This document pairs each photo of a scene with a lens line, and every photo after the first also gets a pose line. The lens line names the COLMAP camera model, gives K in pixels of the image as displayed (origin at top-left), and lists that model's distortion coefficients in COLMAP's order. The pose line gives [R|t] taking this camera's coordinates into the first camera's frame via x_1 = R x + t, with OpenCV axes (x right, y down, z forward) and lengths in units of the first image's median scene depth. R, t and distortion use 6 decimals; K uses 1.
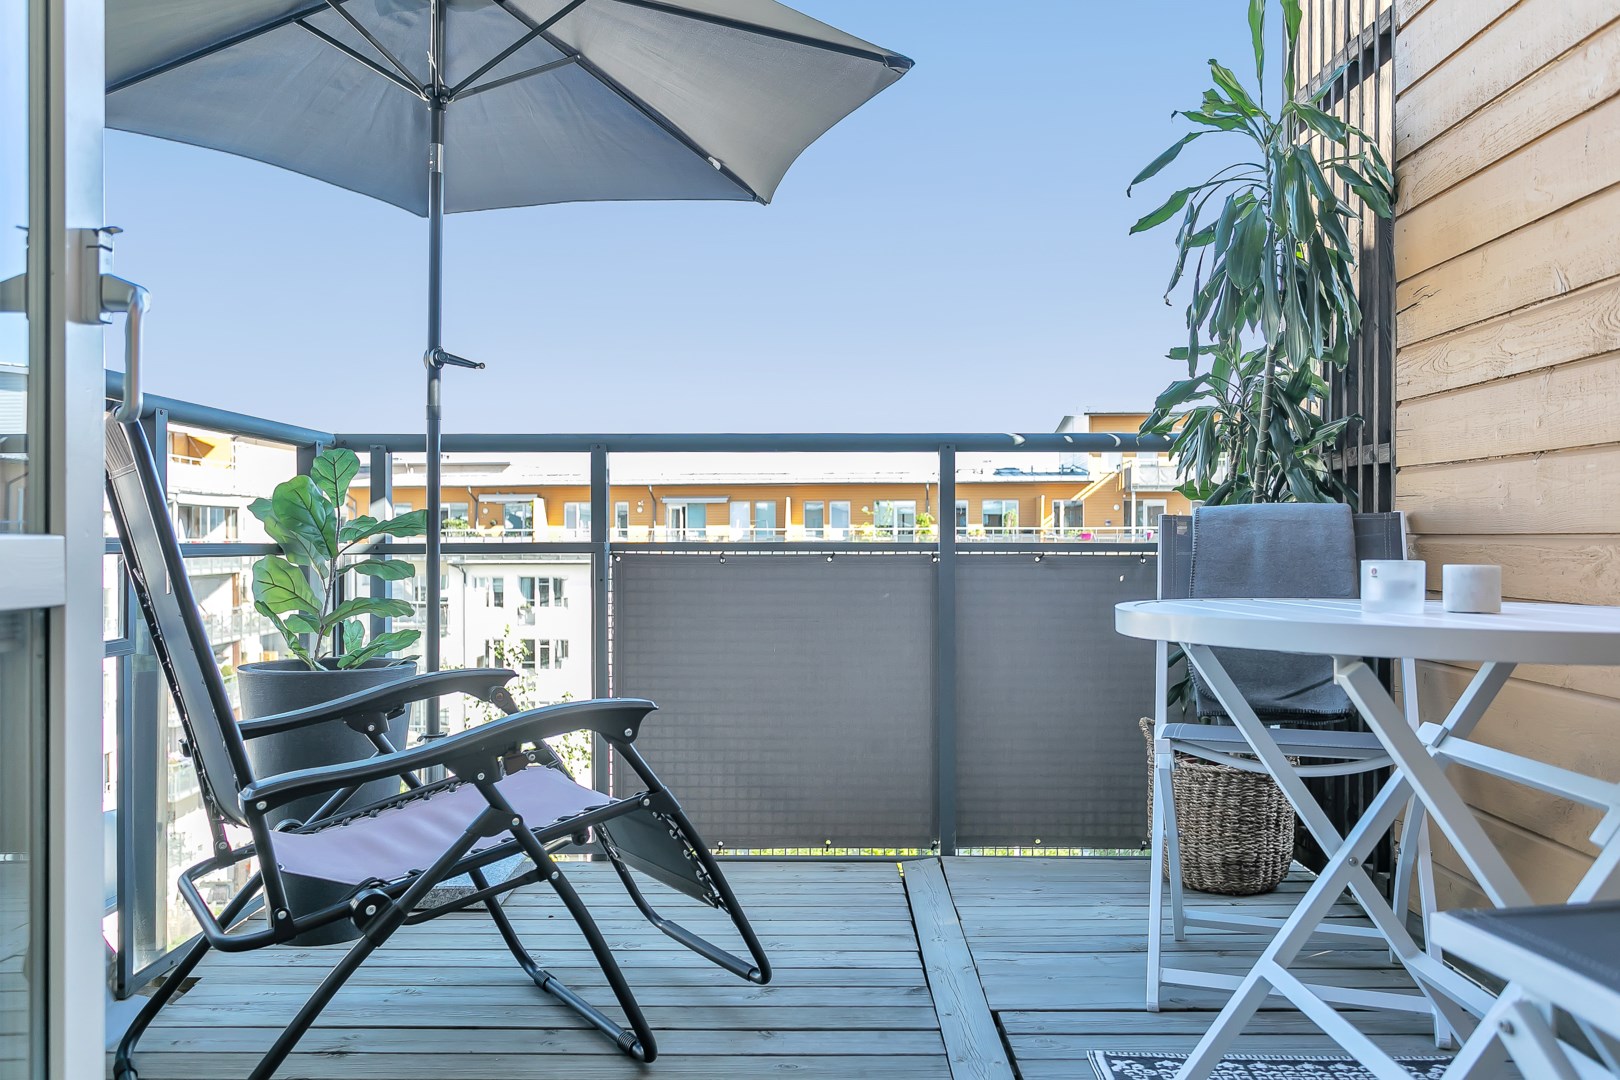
lens RADIAL K [[1194.5, 0, 810.0], [0, 1194.5, 540.0], [0, 0, 1]] dist [-0.004483, 0.004141]
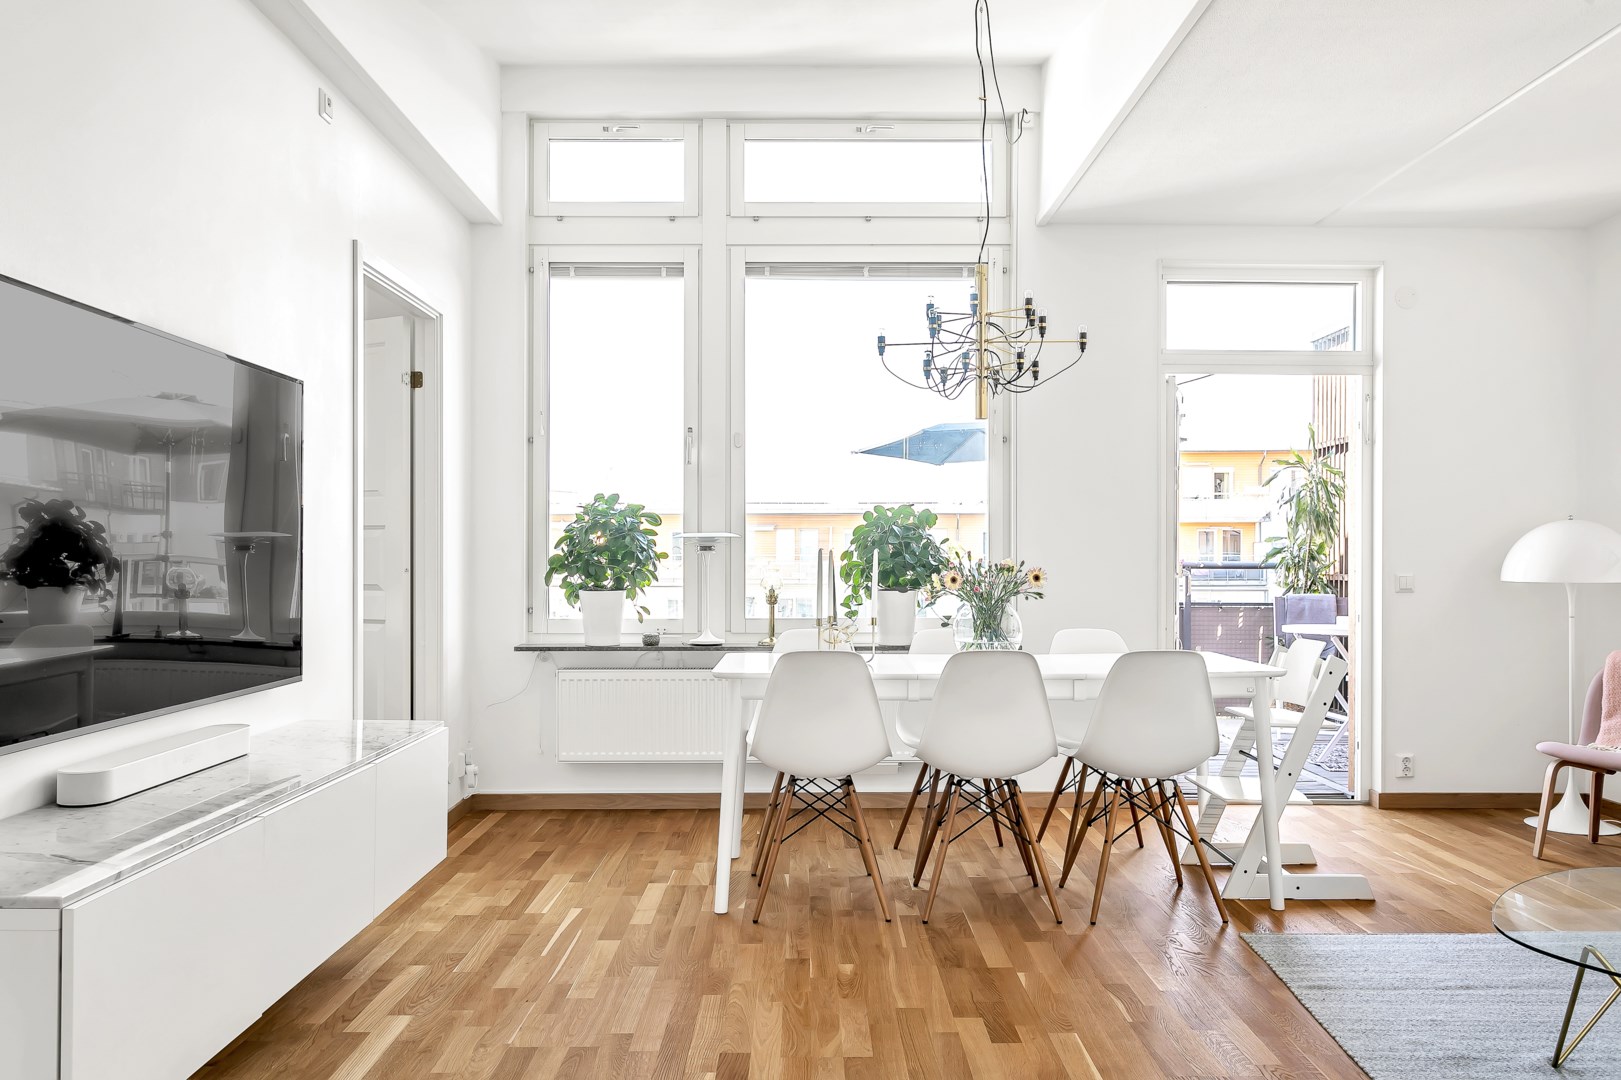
lens RADIAL K [[1195.2, 0, 810.5], [0, 1195.2, 540.0], [0, 0, 1]] dist [-0.004483, 0.004141]
pose [[0.999927, 0.002414, 0.011814, -0.906230], [-0.002238, 0.999887, -0.014877, -0.112787], [-0.011849, 0.014849, 0.999820, -1.996369]]
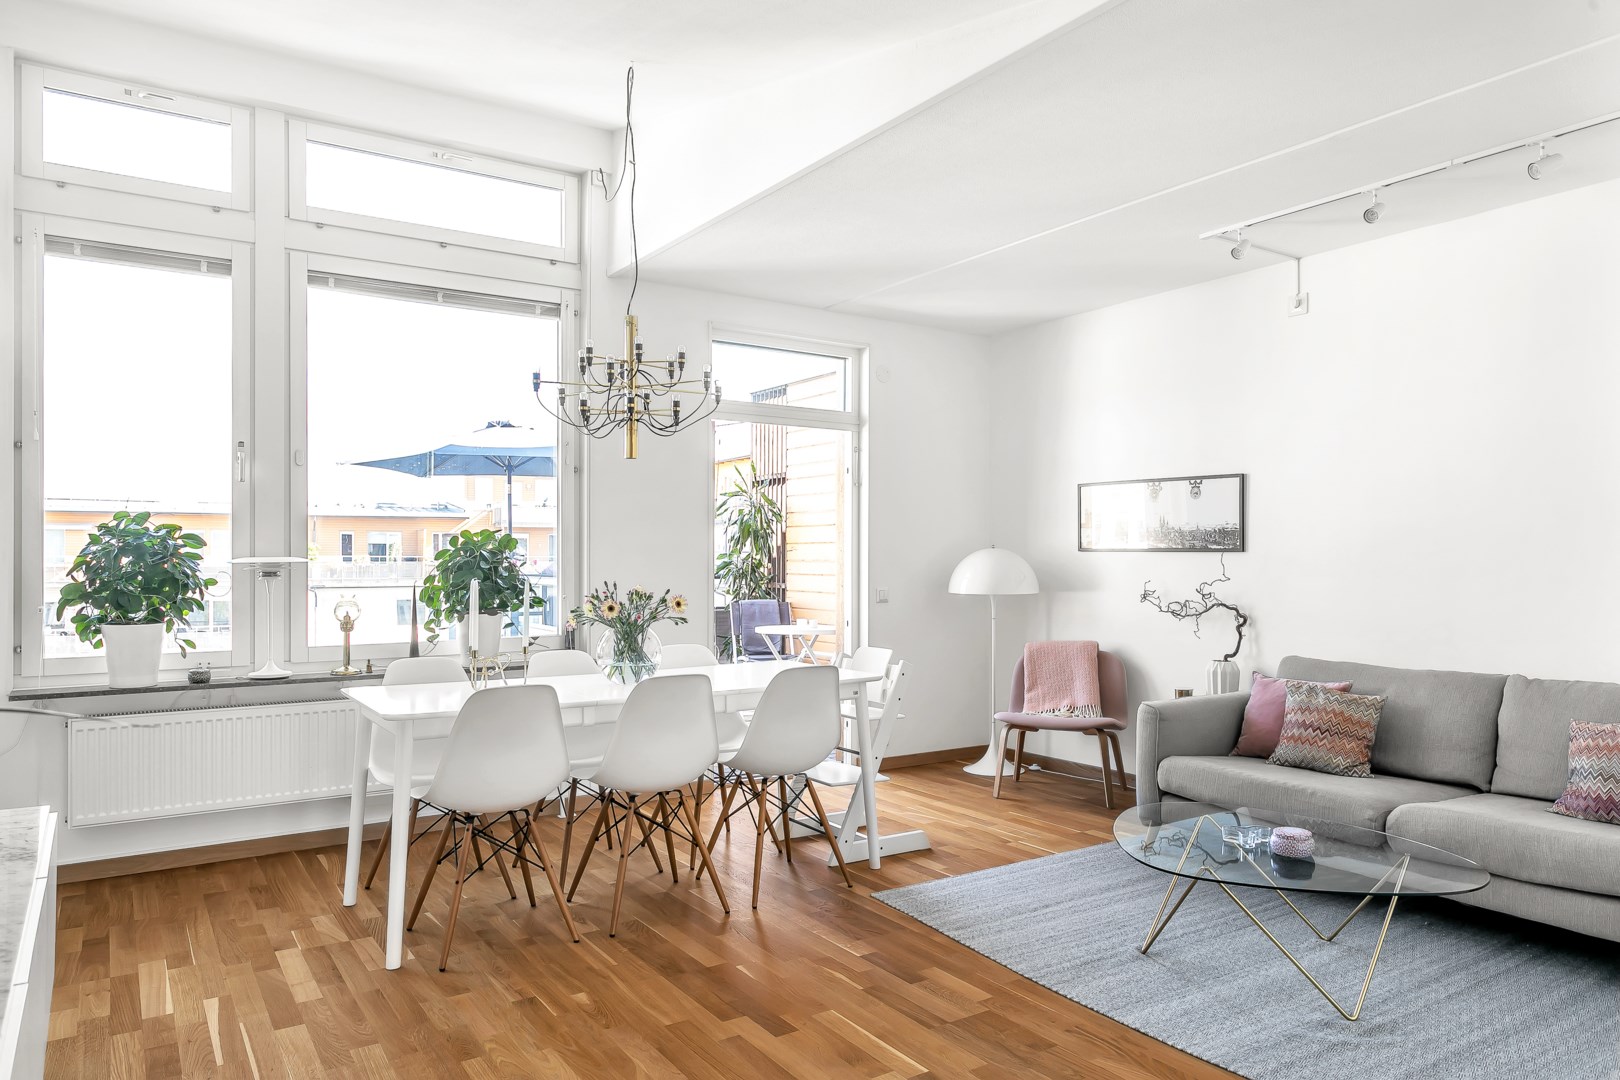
lens RADIAL K [[1060.2, 0, 810.0], [0, 1060.2, 540.0], [0, 0, 1]] dist [-0.001160, 0.003137]
pose [[0.827123, 0.008200, 0.561961, -1.316022], [0.000173, 0.999890, -0.014845, -0.159346], [-0.562021, 0.012376, 0.827031, -1.811674]]
